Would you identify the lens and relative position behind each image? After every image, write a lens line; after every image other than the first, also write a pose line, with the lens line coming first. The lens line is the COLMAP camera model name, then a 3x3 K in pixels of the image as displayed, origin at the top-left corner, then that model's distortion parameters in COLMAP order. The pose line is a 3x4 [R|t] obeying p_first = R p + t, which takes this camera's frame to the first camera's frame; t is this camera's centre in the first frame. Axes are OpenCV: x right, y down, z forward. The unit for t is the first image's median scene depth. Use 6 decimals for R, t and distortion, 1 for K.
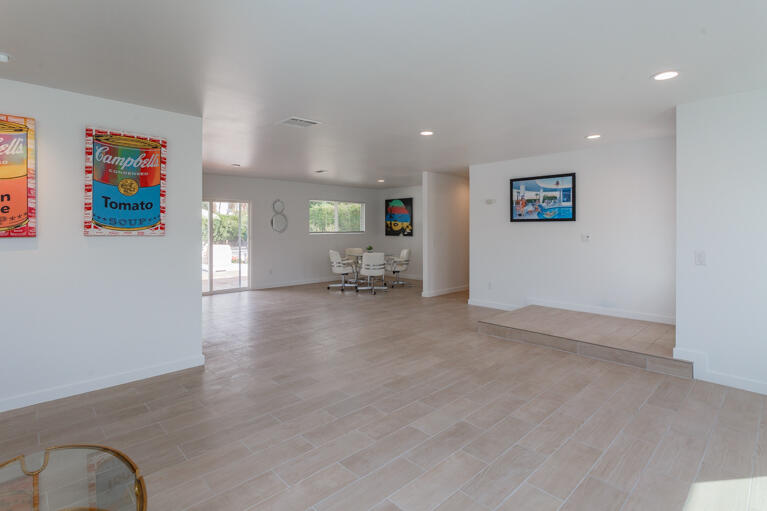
lens RADIAL K [[384.7, 0, 378.2], [0, 384.7, 228.5], [0, 0, 1]] dist [-0.003087, -0.000088]
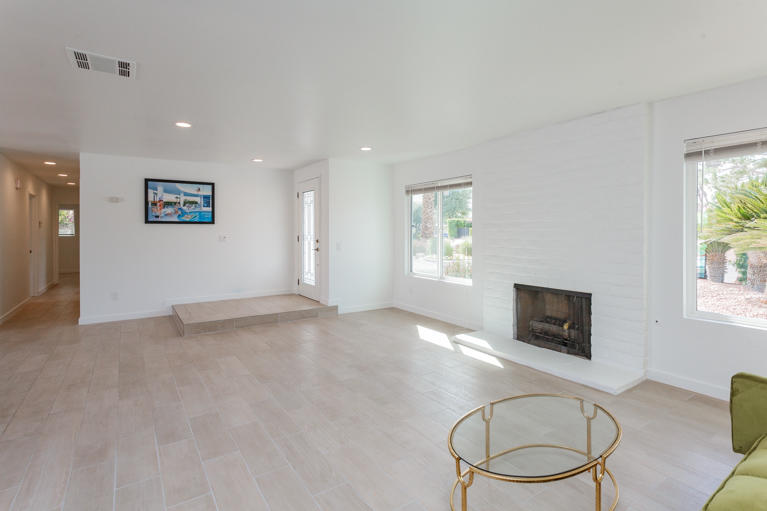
lens RADIAL K [[384.7, 0, 384.2], [0, 384.7, 227.2], [0, 0, 1]] dist [-0.003087, -0.000088]
pose [[0.154412, 0.010868, 0.987947, -0.523837], [0.000816, 0.999938, -0.011127, 0.002961], [-0.988006, 0.002525, 0.154394, 0.287859]]
